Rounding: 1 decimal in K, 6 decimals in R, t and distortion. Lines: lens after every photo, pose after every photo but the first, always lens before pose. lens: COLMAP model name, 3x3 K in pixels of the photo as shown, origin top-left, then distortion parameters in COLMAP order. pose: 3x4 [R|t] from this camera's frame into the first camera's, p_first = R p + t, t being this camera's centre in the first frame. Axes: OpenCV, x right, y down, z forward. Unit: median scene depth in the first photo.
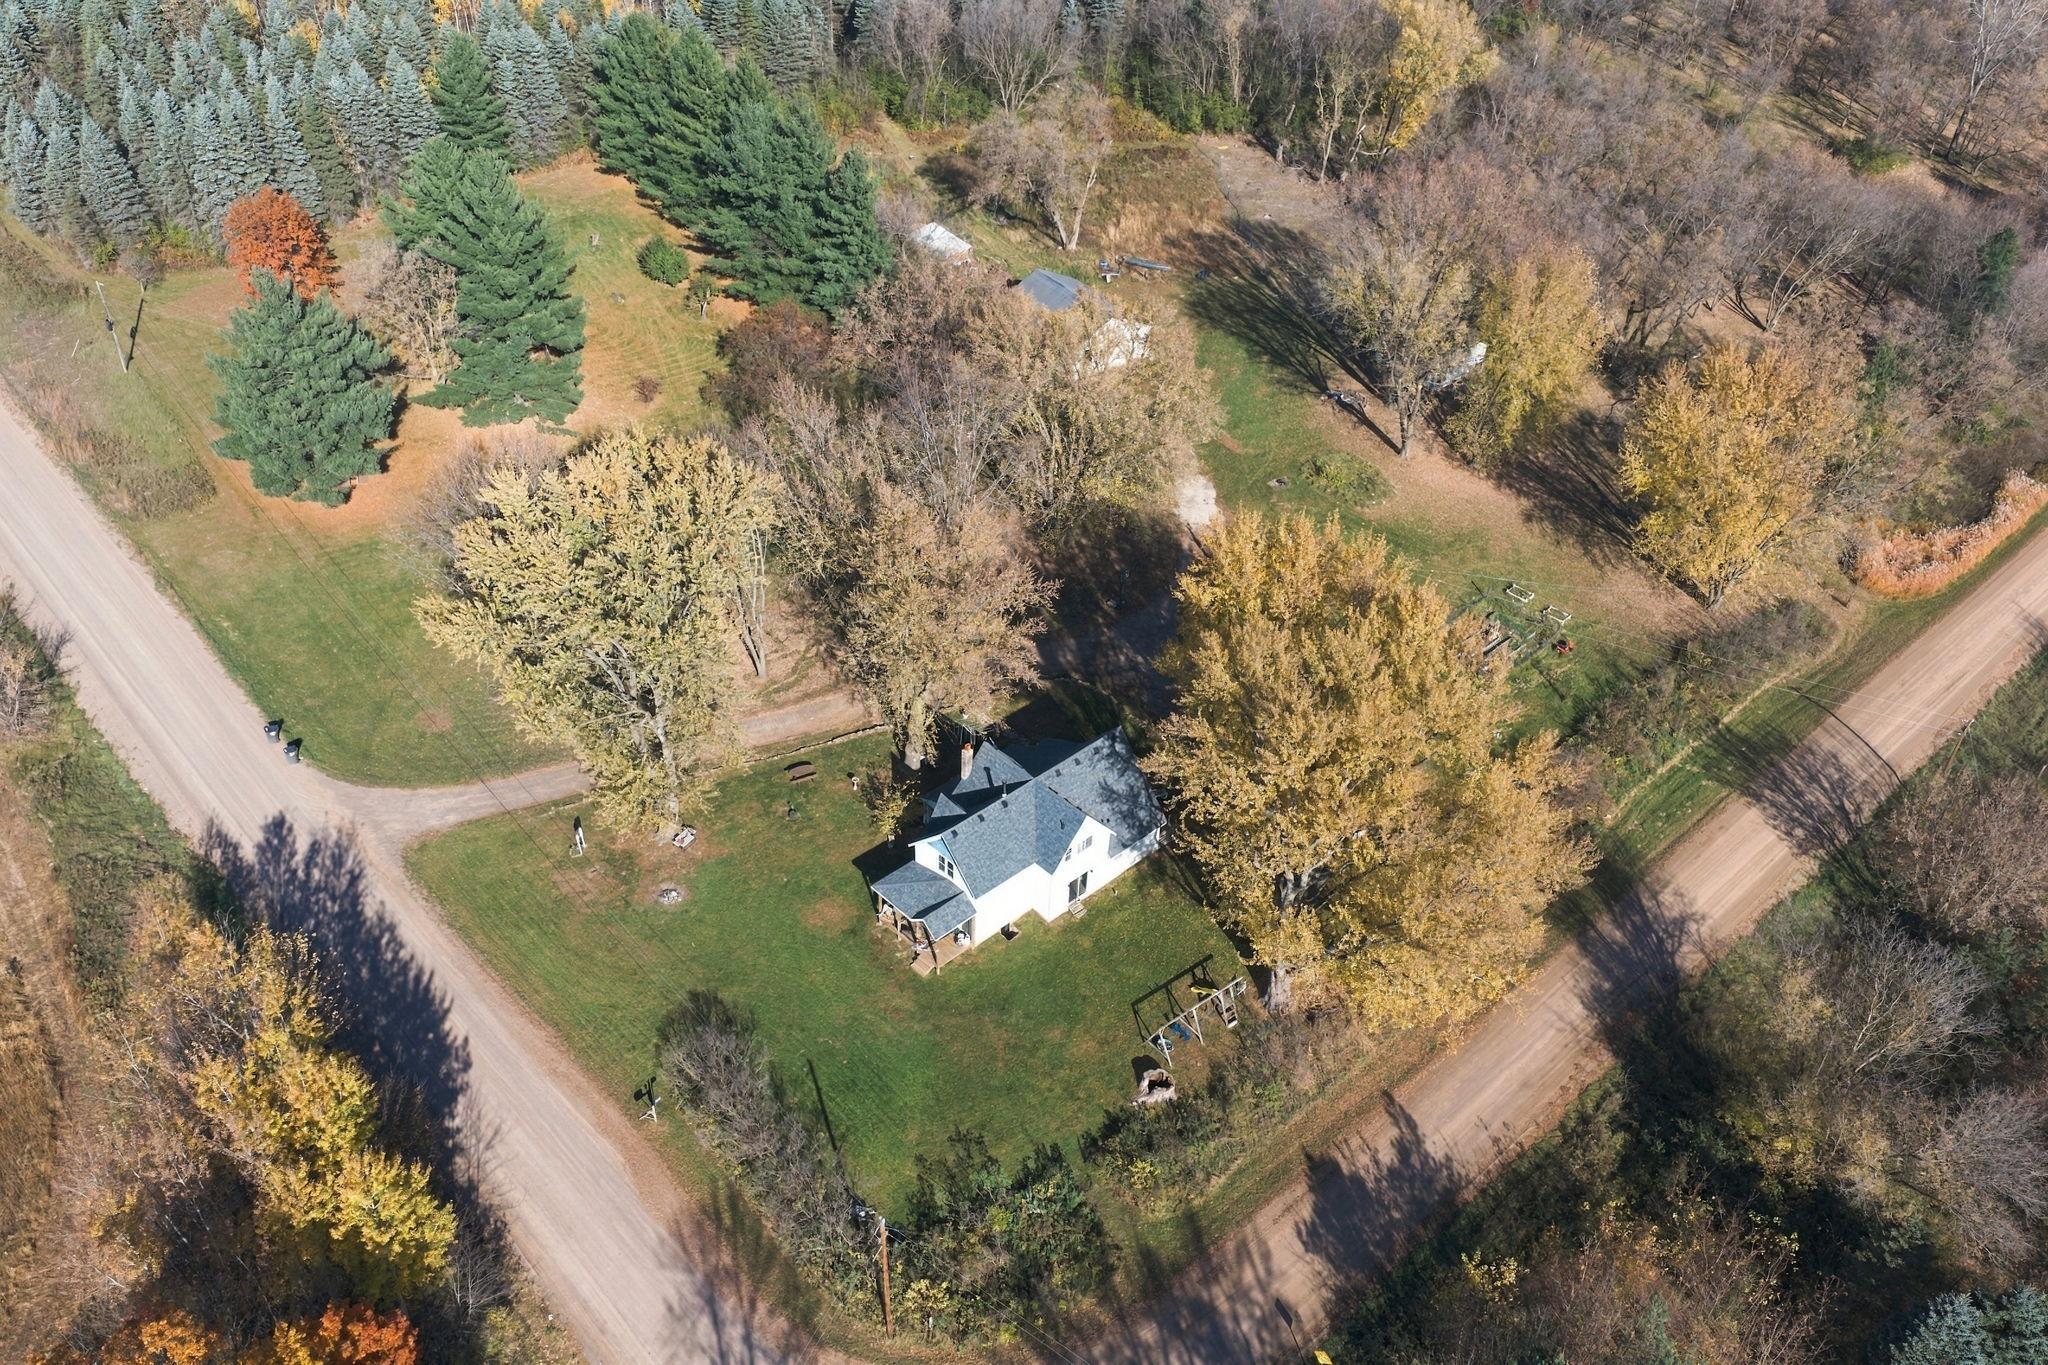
lens RADIAL K [[1706.7, 0, 1032.5], [0, 1706.7, 687.3], [0, 0, 1]] dist [0.007809, 0.000323]
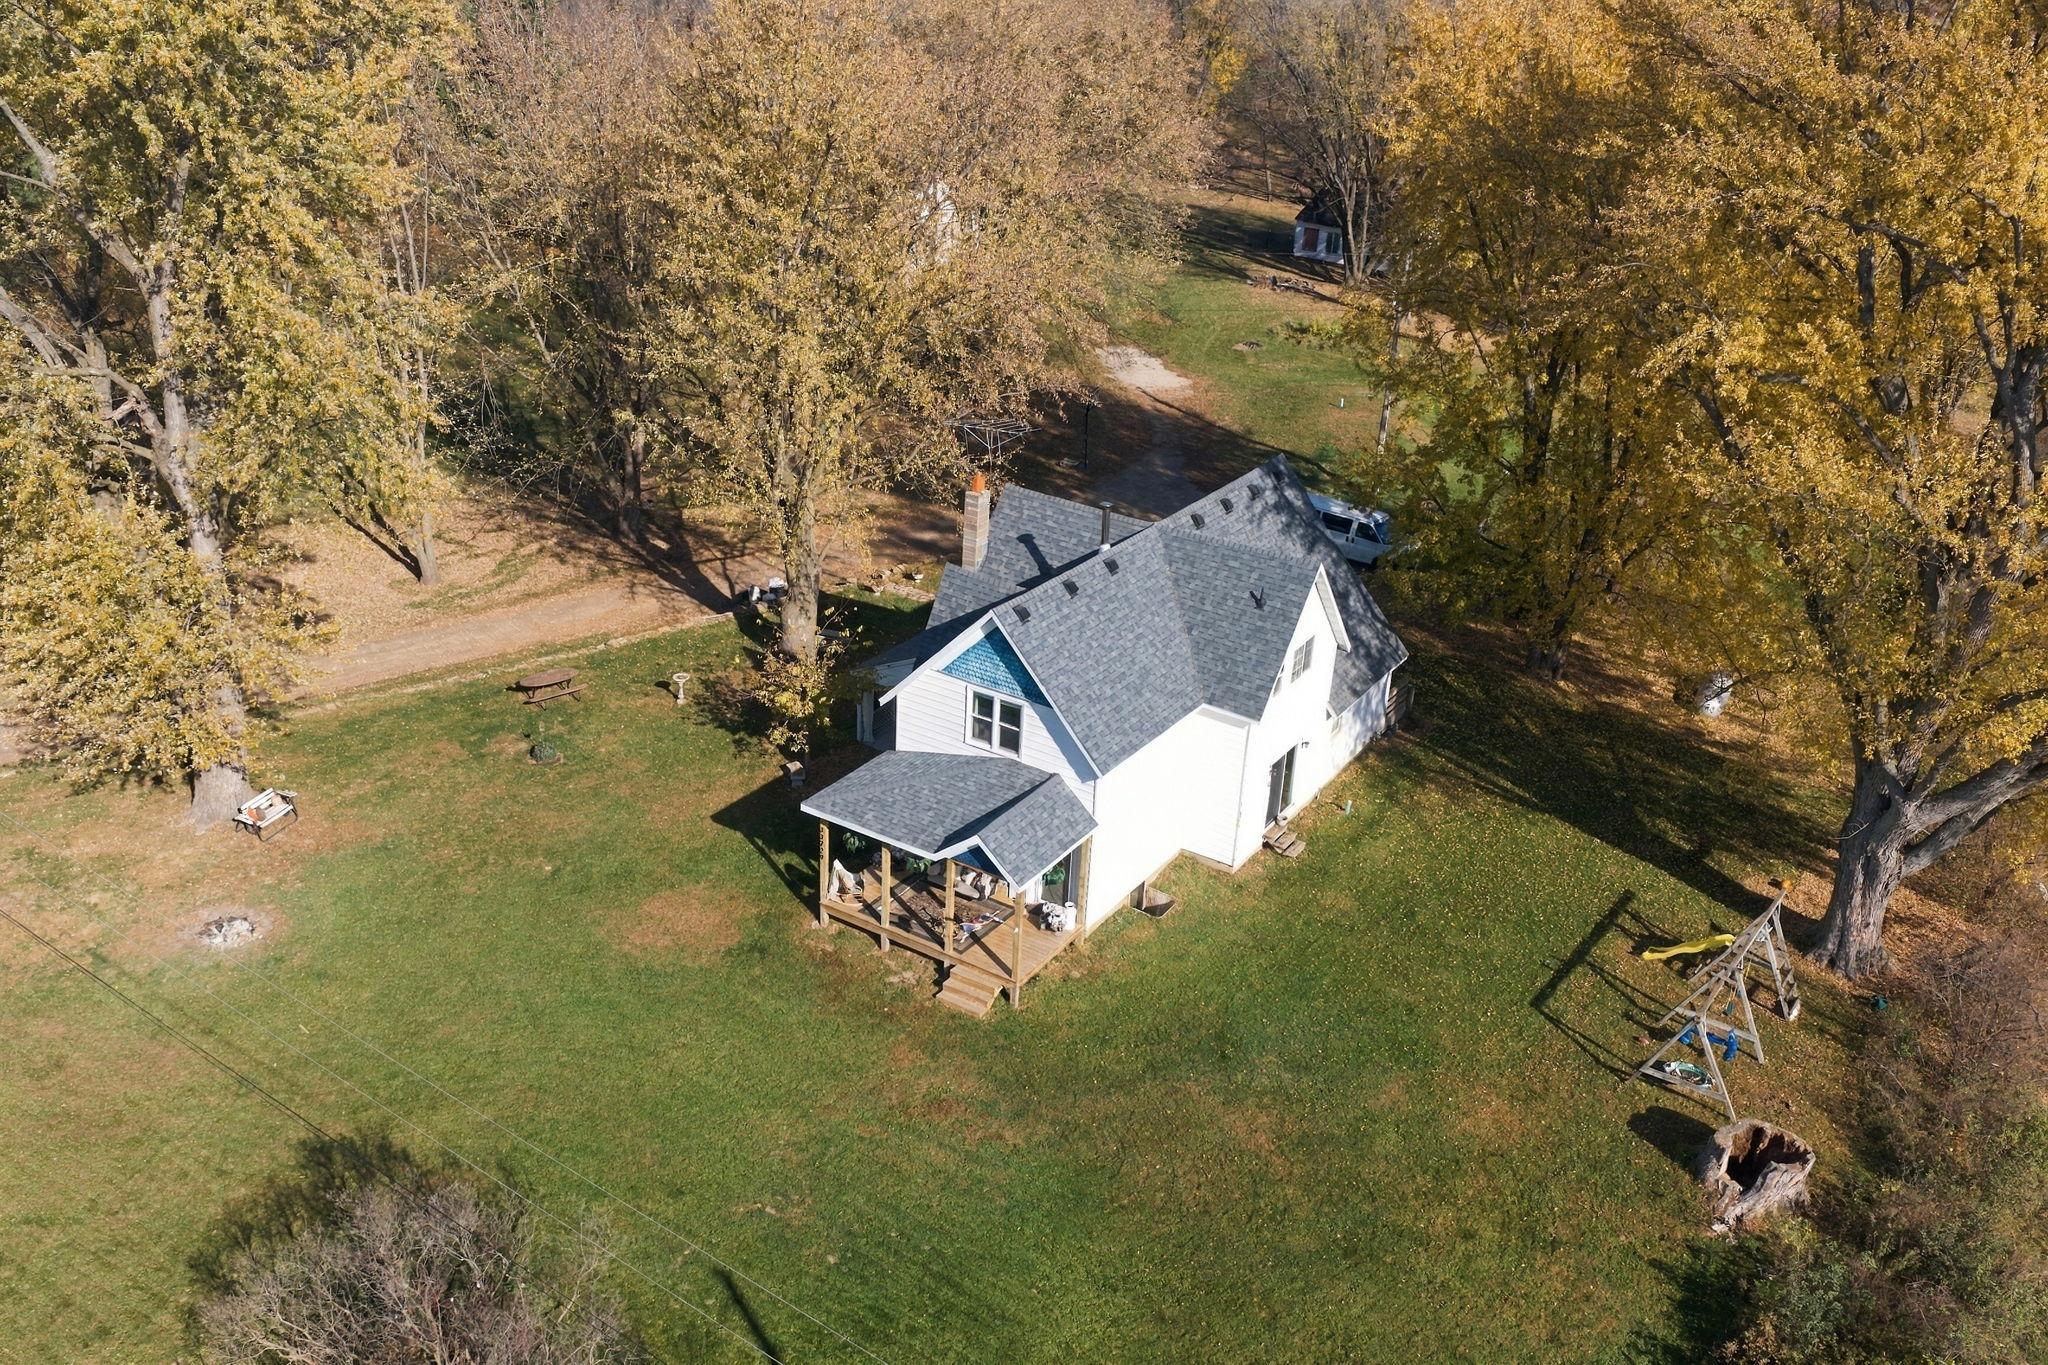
lens RADIAL K [[1706.7, 0, 1033.7], [0, 1706.7, 688.6], [0, 0, 1]] dist [0.007809, 0.000323]
pose [[0.969930, -0.090466, 0.225944, -0.123159], [0.137448, 0.969743, -0.201758, 0.168779], [-0.200856, 0.226747, 0.953018, 0.604346]]
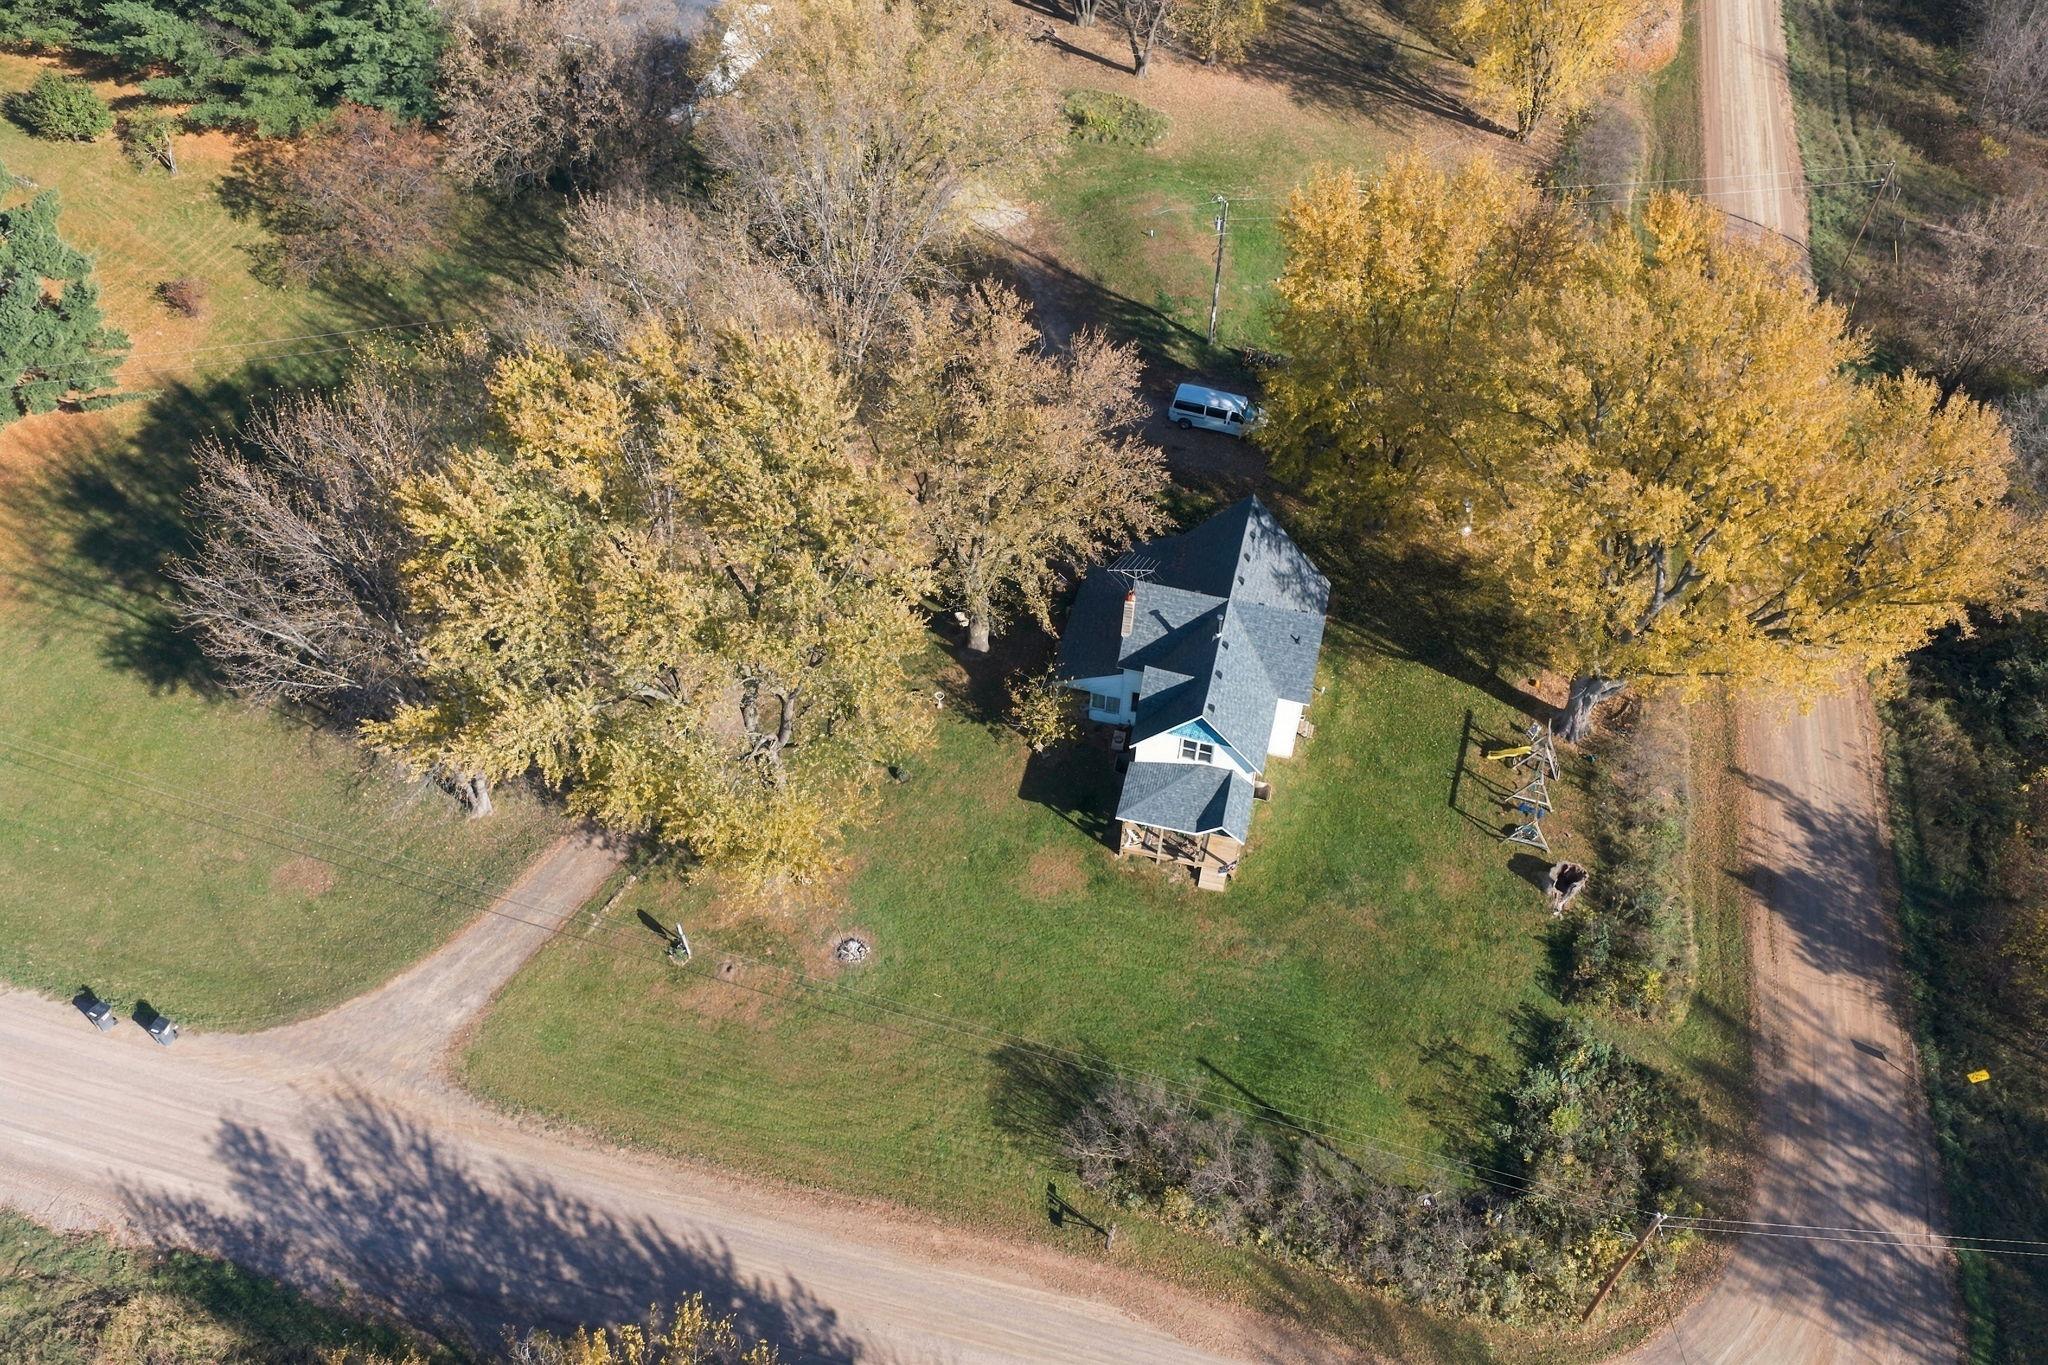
lens RADIAL K [[1706.7, 0, 1023.1], [0, 1706.7, 689.5], [0, 0, 1]] dist [0.007809, 0.000323]
pose [[0.841330, -0.413590, 0.348005, -0.355079], [0.339320, 0.905289, 0.255565, -0.135607], [-0.420745, -0.096930, 0.901986, 0.332090]]
